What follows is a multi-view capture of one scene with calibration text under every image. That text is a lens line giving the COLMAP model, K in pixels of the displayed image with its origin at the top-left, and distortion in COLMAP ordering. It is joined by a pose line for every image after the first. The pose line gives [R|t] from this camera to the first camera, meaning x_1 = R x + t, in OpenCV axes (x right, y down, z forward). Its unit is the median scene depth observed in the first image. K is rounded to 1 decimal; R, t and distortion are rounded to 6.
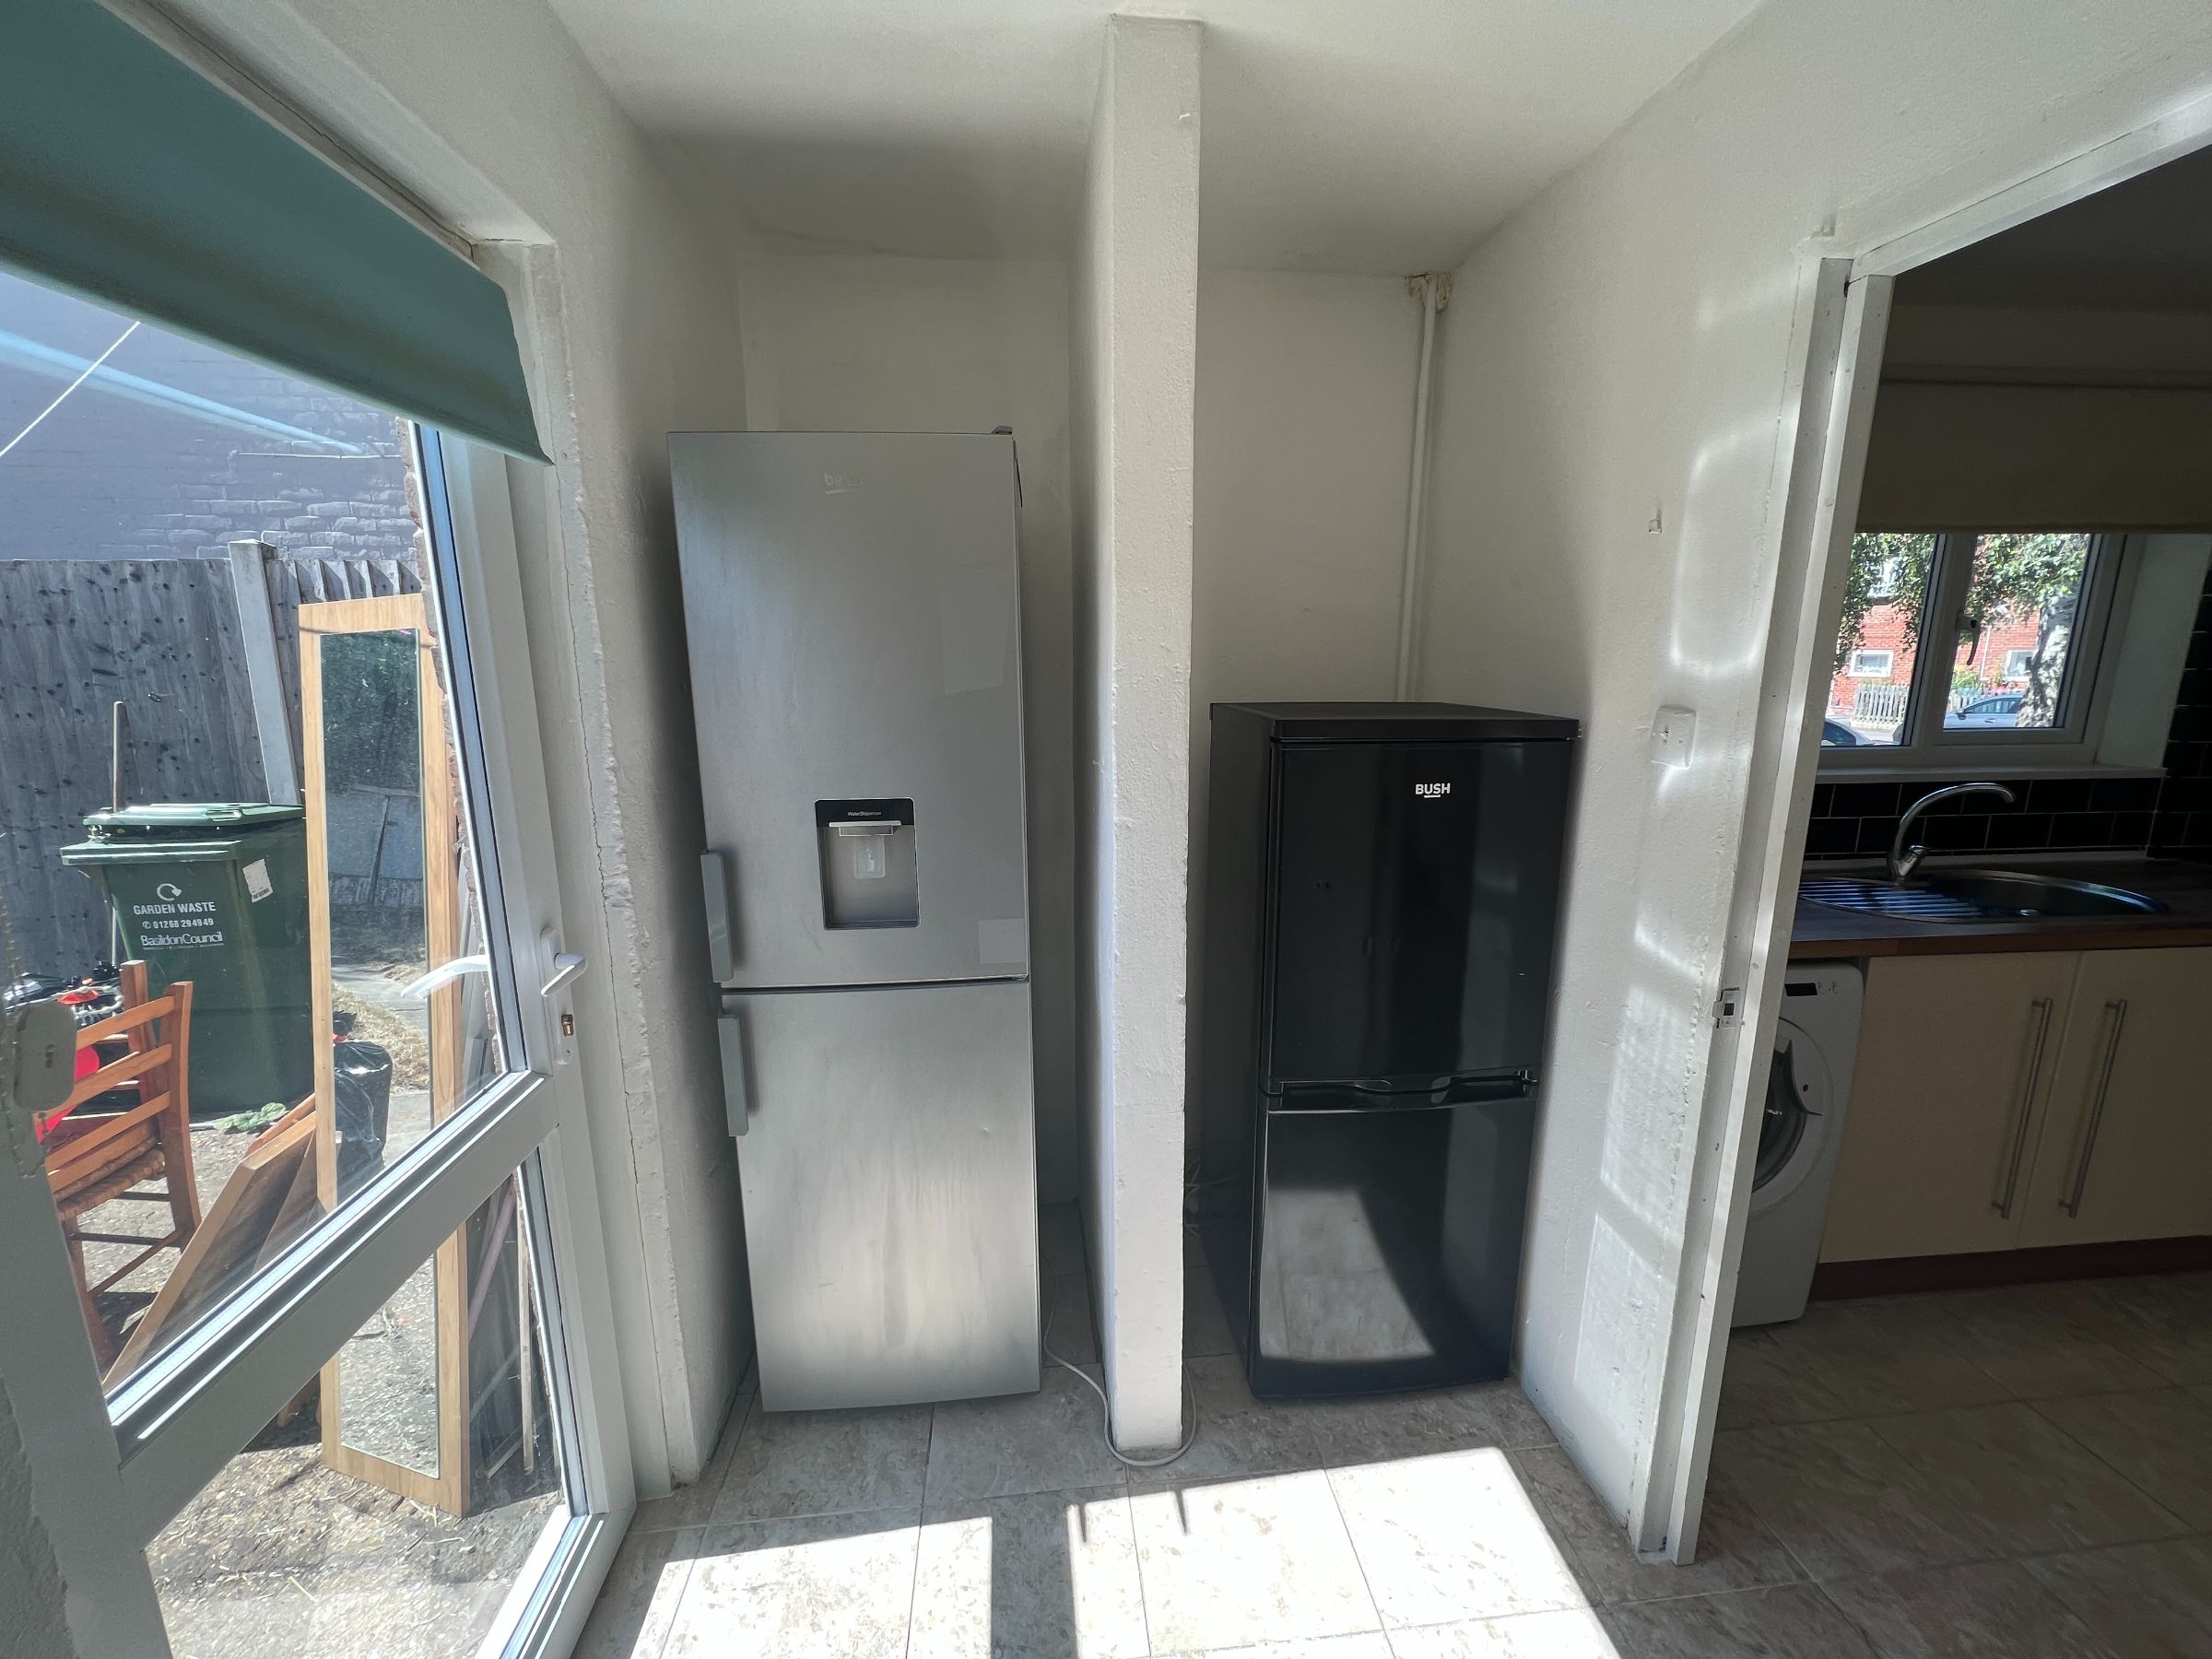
lens RADIAL K [[890.3, 0, 1096.3], [0, 890.3, 832.7], [0, 0, 1]] dist [0.000867, -0.000006]
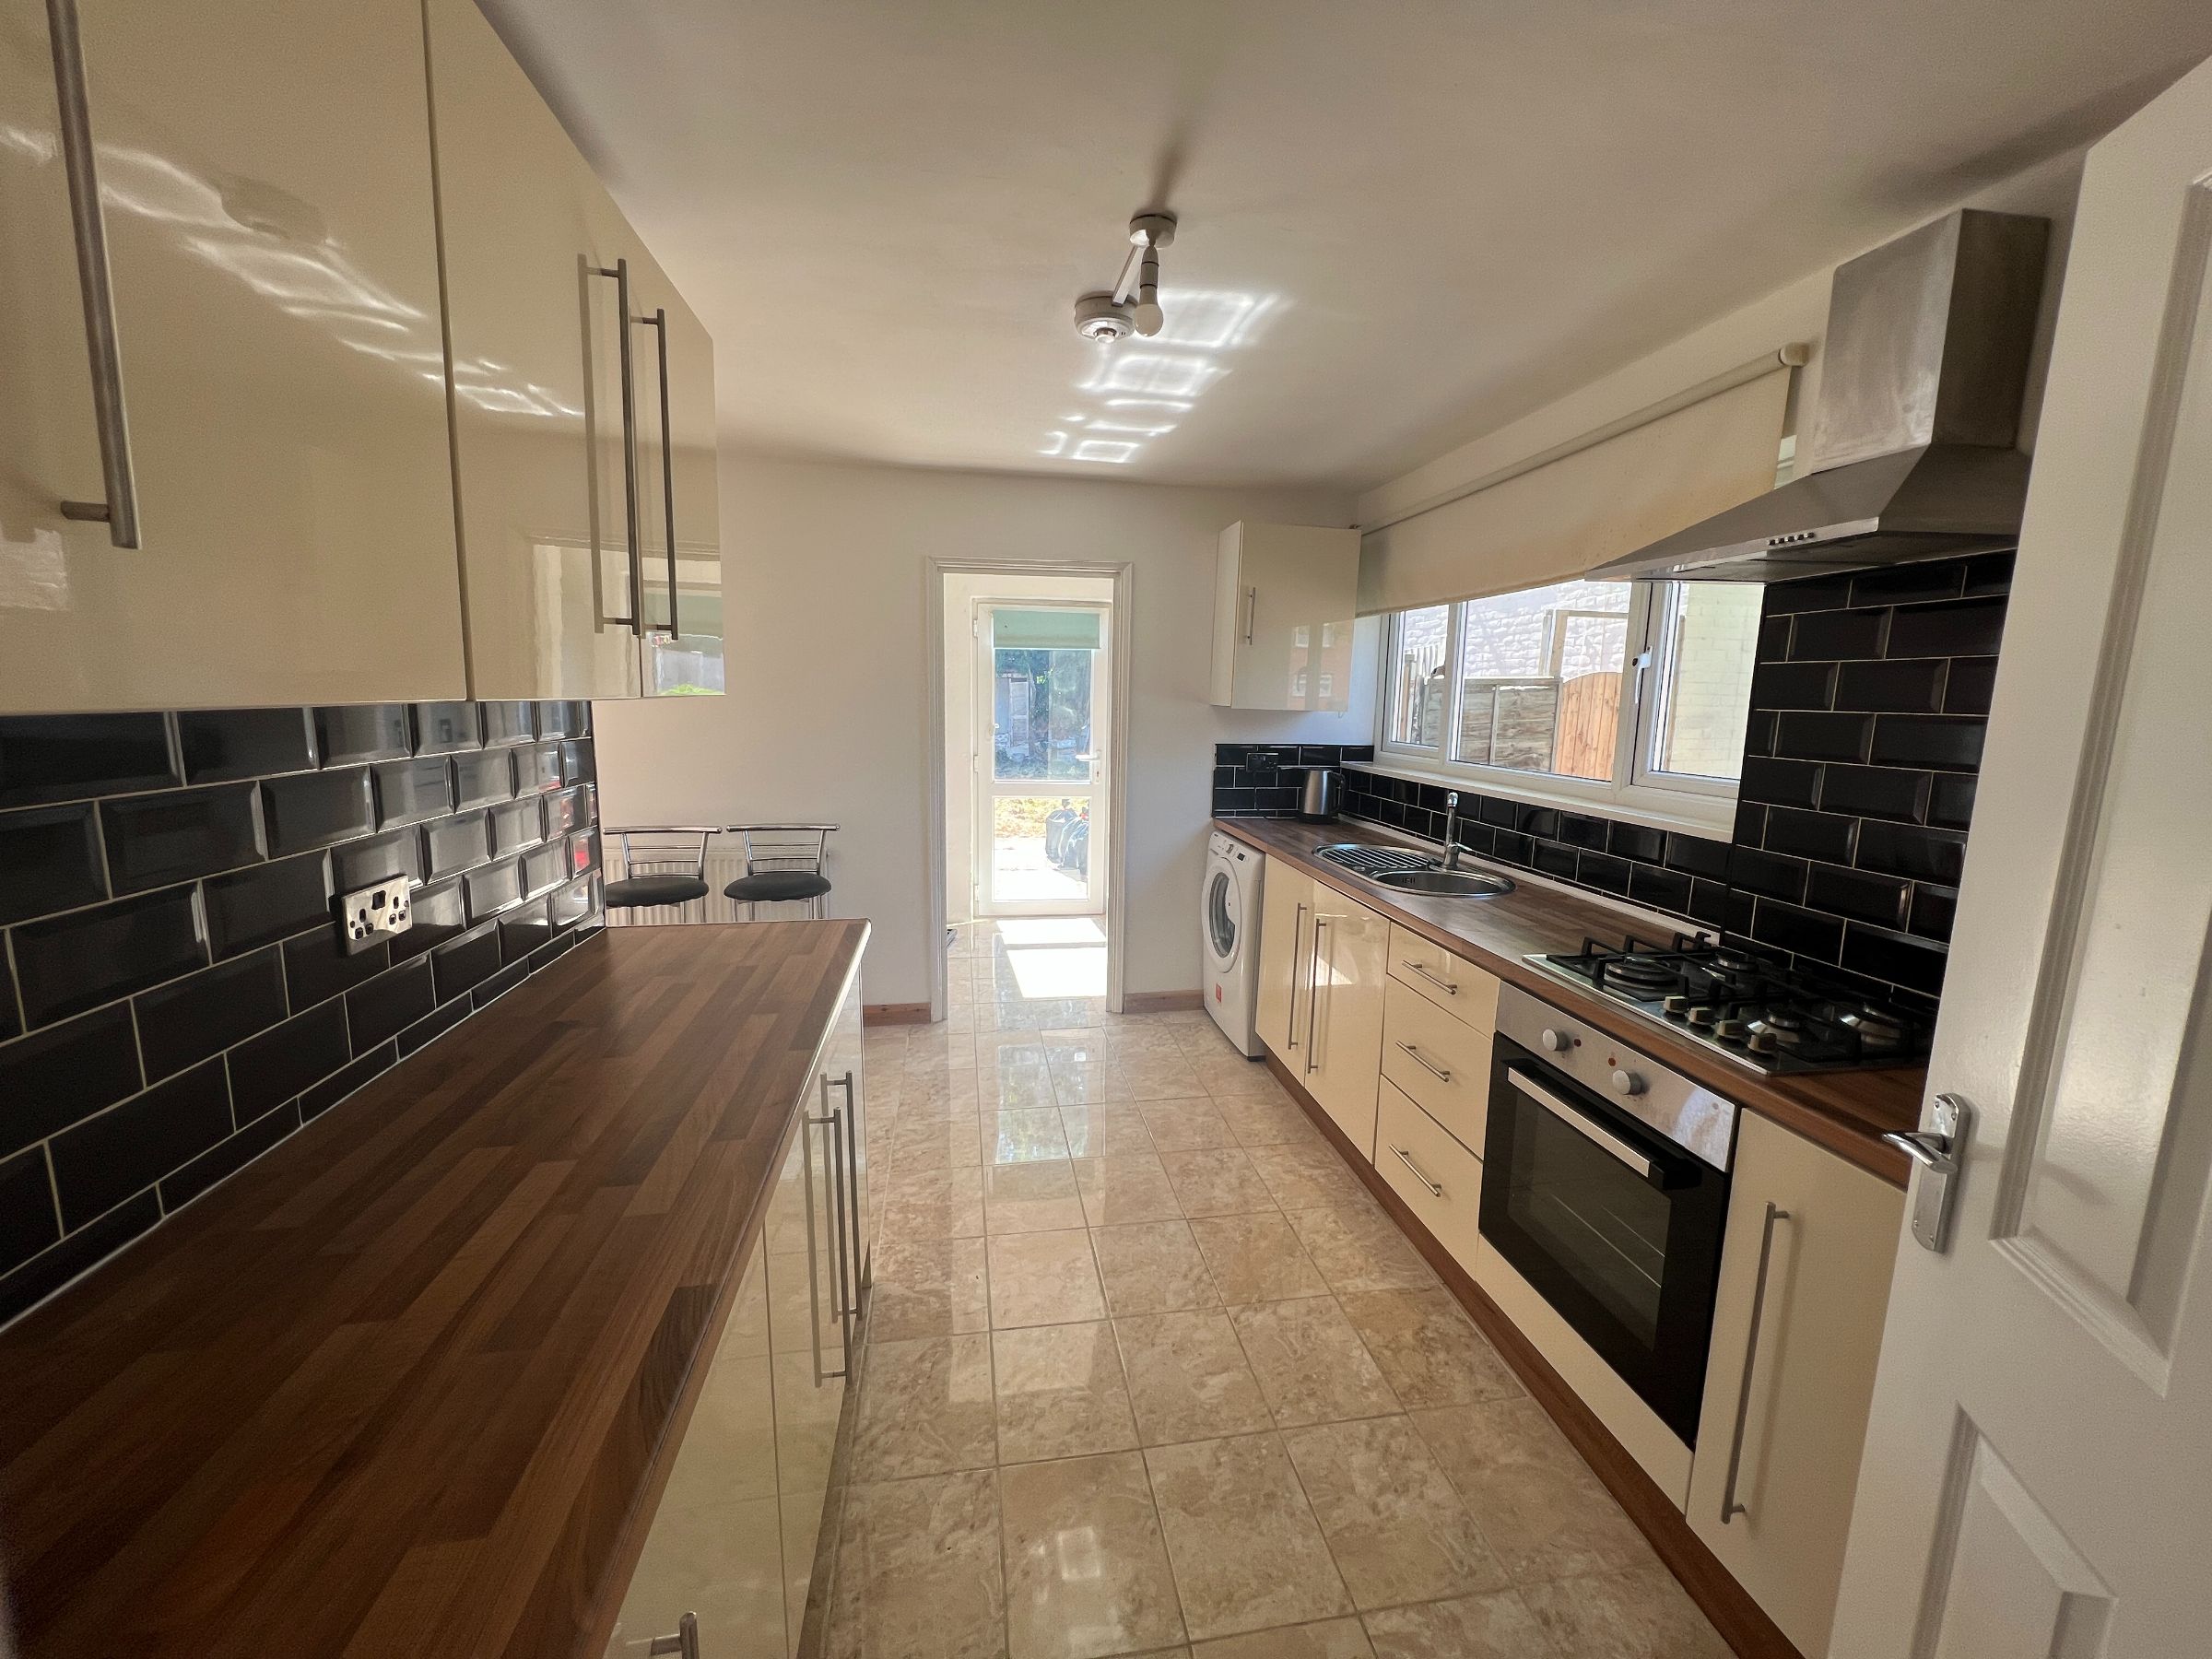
lens RADIAL K [[883.9, 0, 1118.8], [0, 883.9, 824.5], [0, 0, 1]] dist [-0.001385, 0.000849]
pose [[0.078792, 0.149259, -0.985654, 2.040563], [-0.214209, 0.968167, 0.129487, -0.066679], [0.973605, 0.200934, 0.108256, 0.388841]]
